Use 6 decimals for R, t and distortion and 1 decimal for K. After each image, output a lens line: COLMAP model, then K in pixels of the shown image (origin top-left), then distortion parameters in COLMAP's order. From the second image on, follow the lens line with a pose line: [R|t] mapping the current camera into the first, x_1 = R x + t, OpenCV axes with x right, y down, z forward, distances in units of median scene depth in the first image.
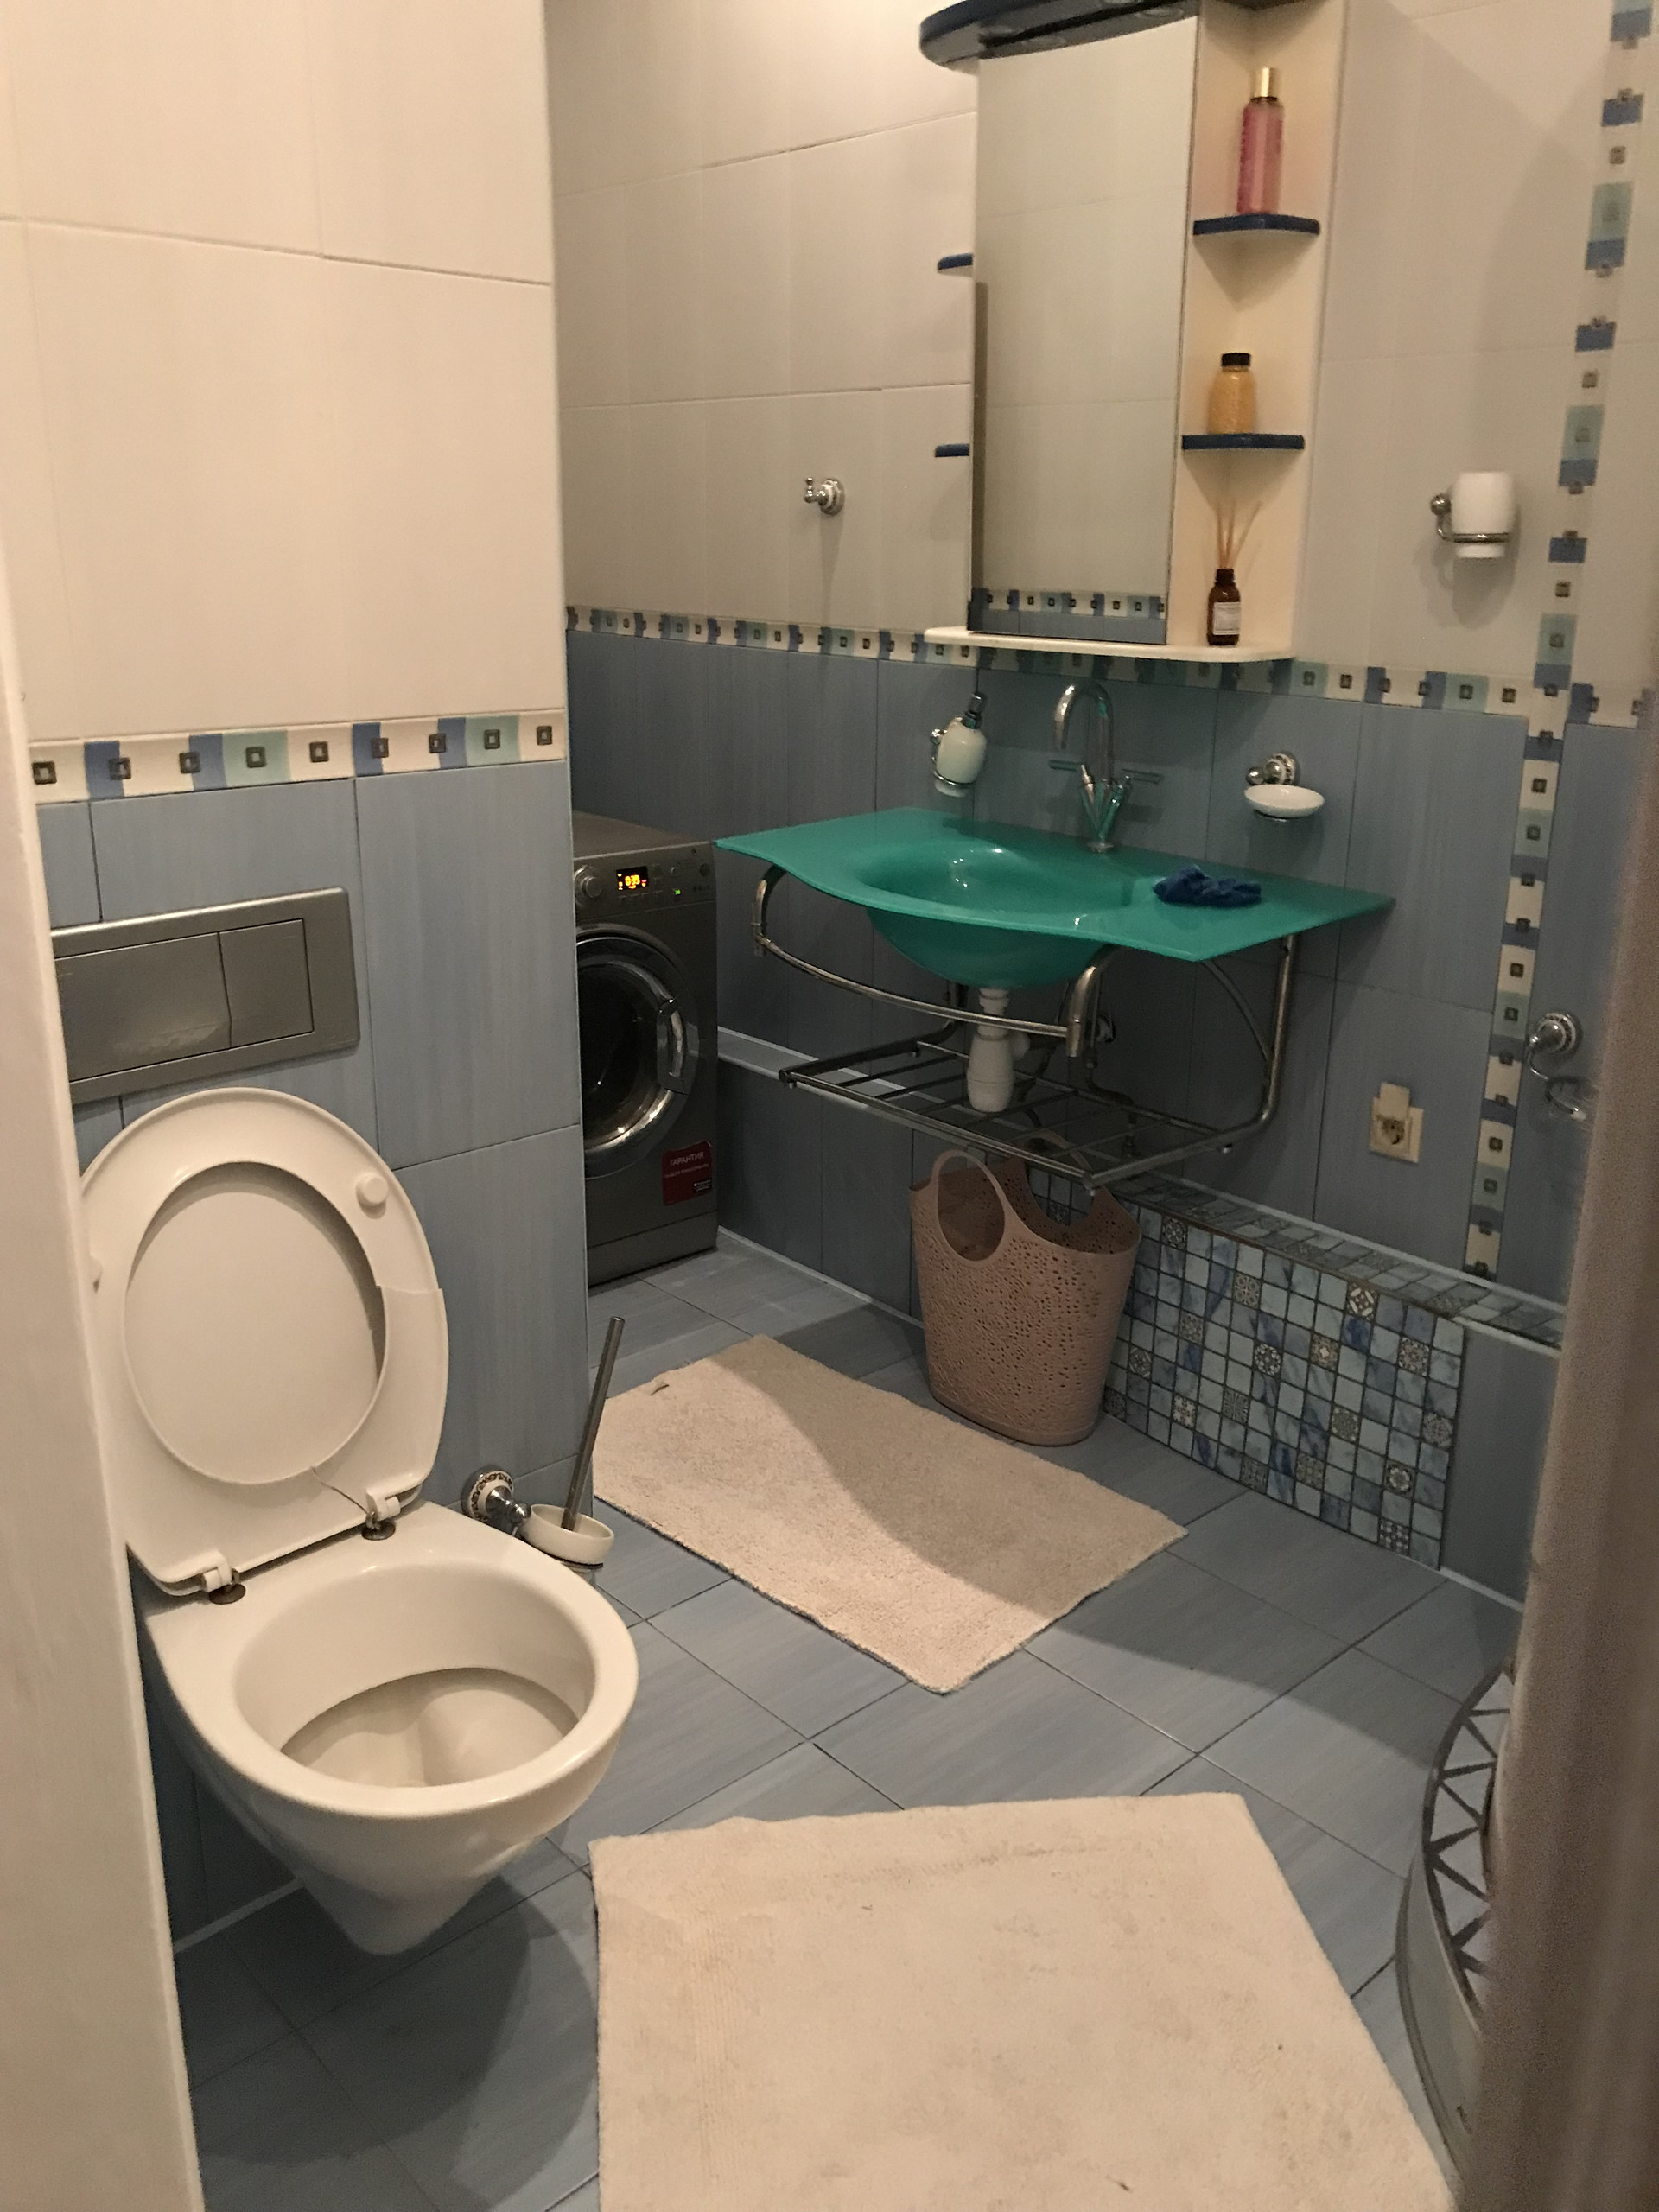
lens RADIAL K [[1837.8, 0, 829.5], [0, 1837.8, 1106.0], [0, 0, 1]] dist [0.099399, -0.146343]
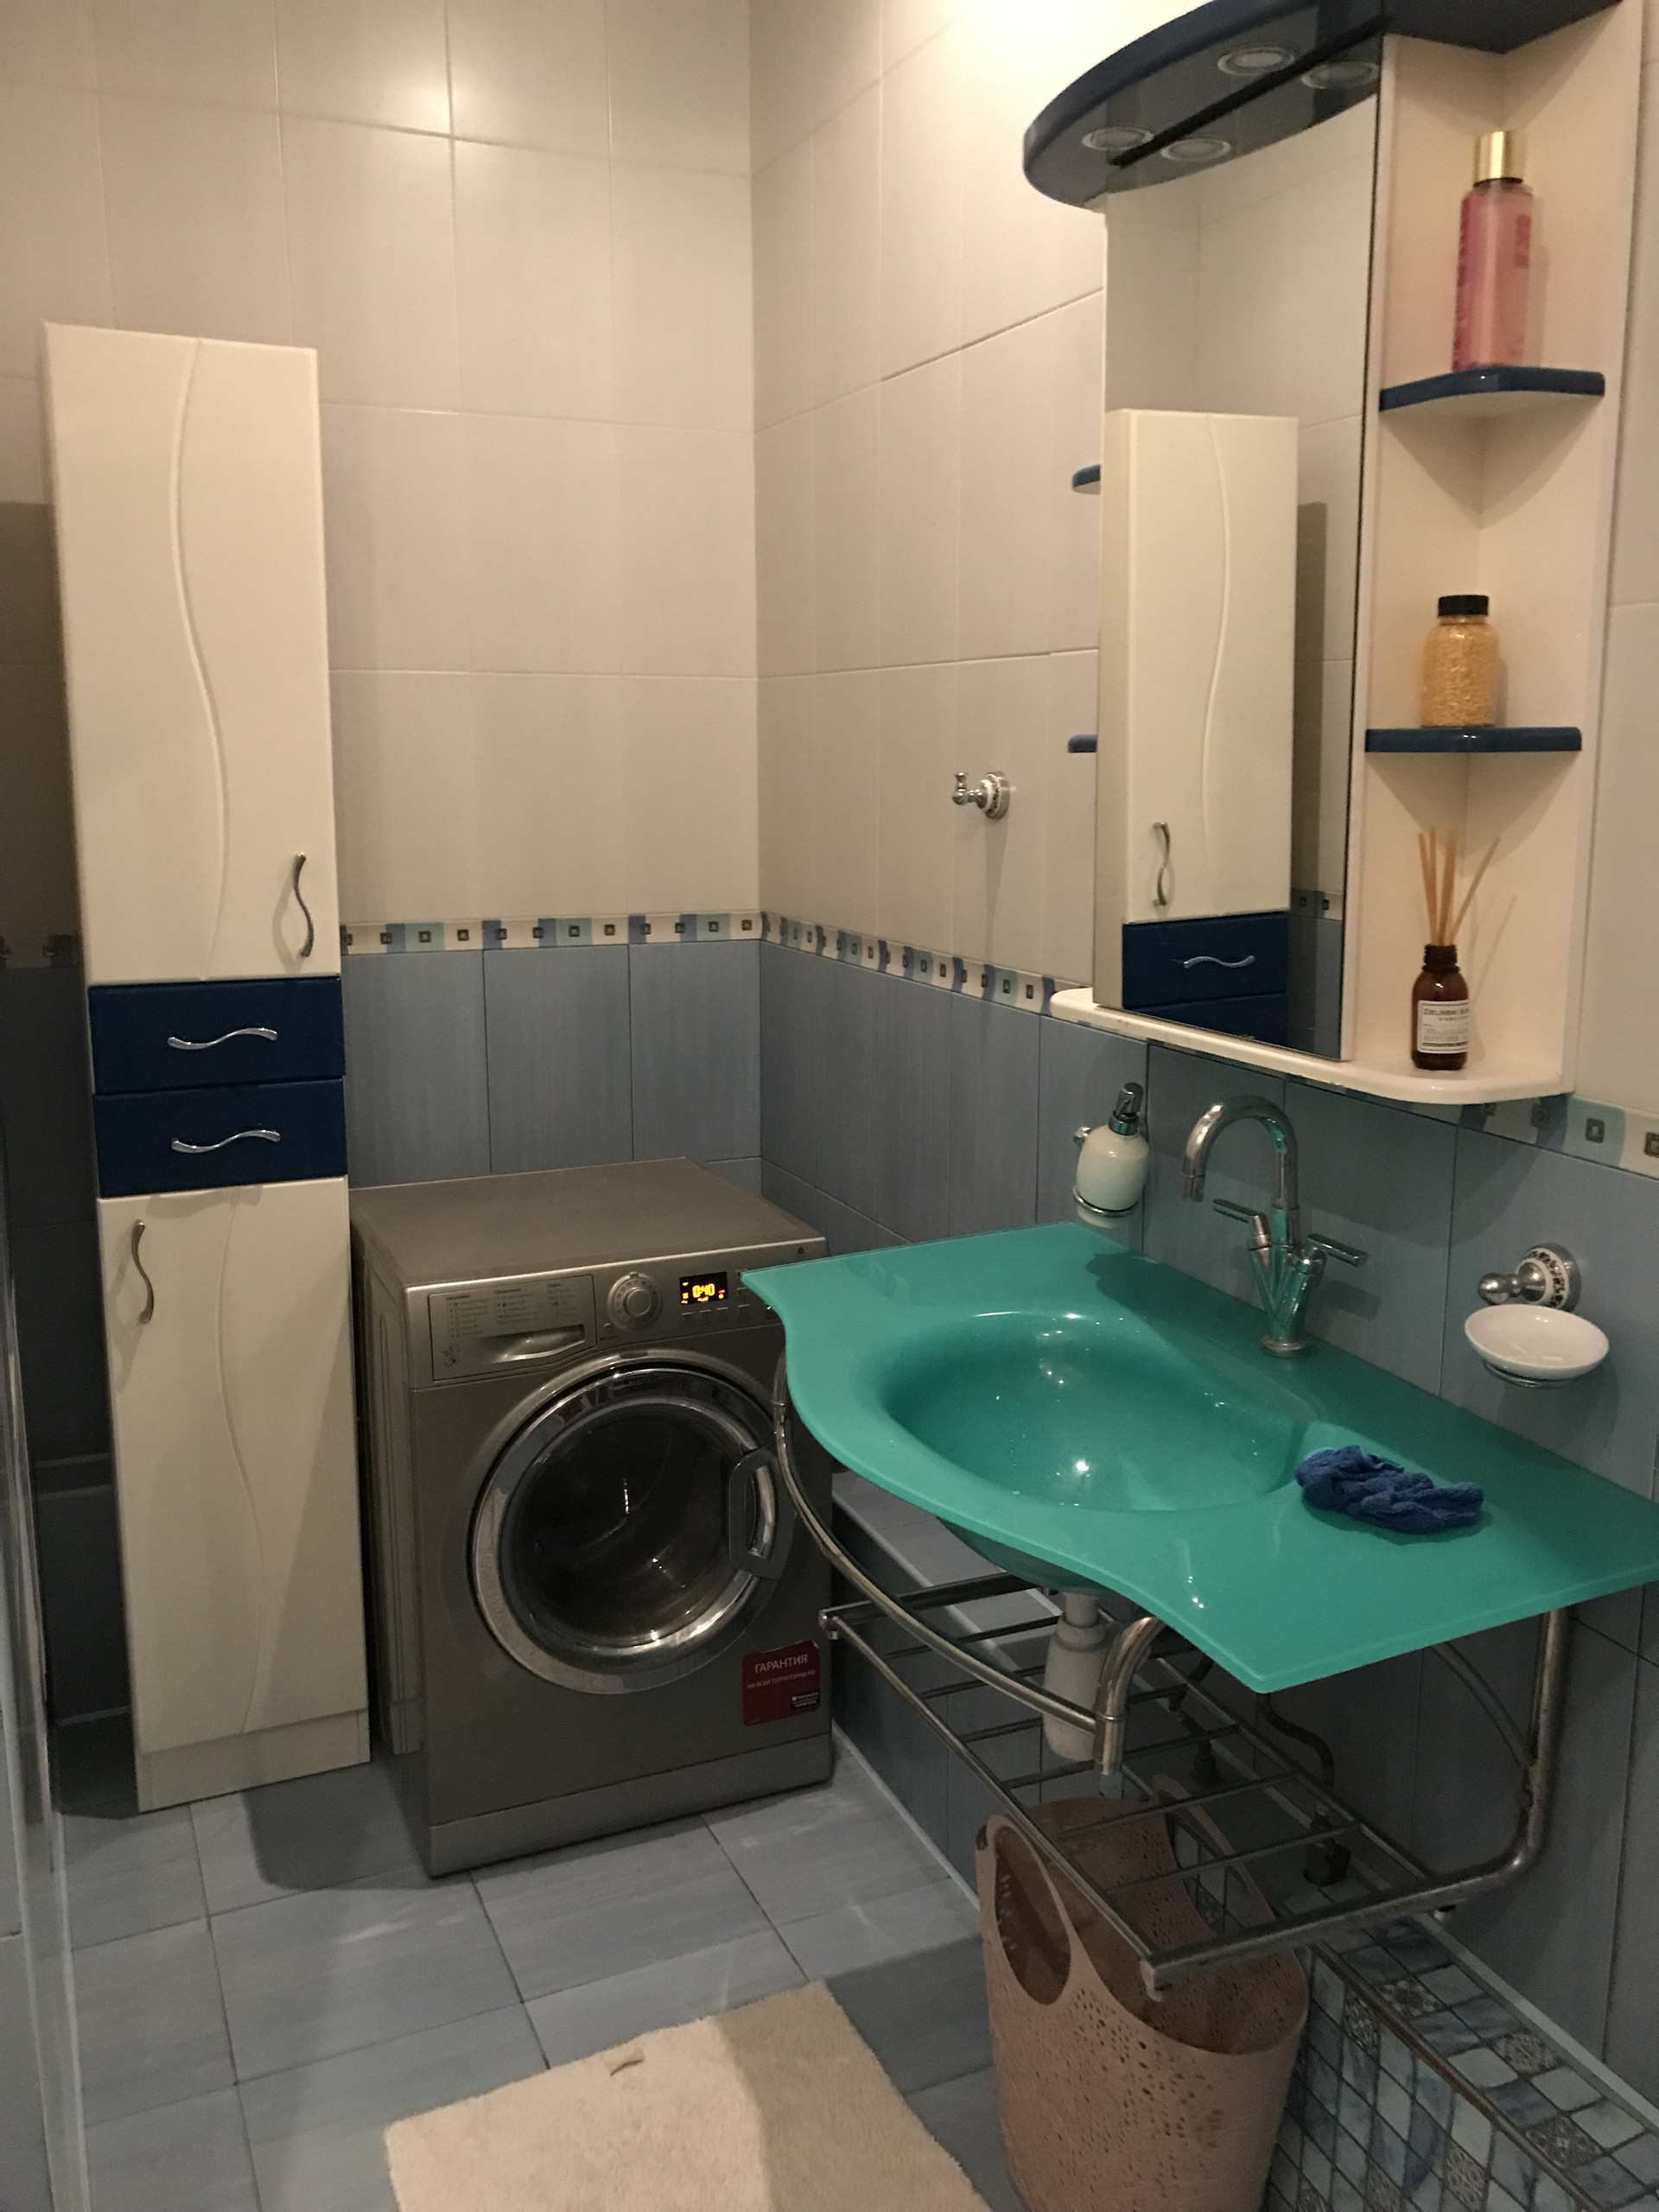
lens RADIAL K [[1859.1, 0, 813.7], [0, 1859.1, 1115.1], [0, 0, 1]] dist [0.070752, -0.118228]
pose [[0.953765, 0.052949, -0.295853, 0.185330], [-0.087536, 0.990622, -0.104907, -0.142490], [0.287524, 0.125954, 0.949455, 0.352812]]
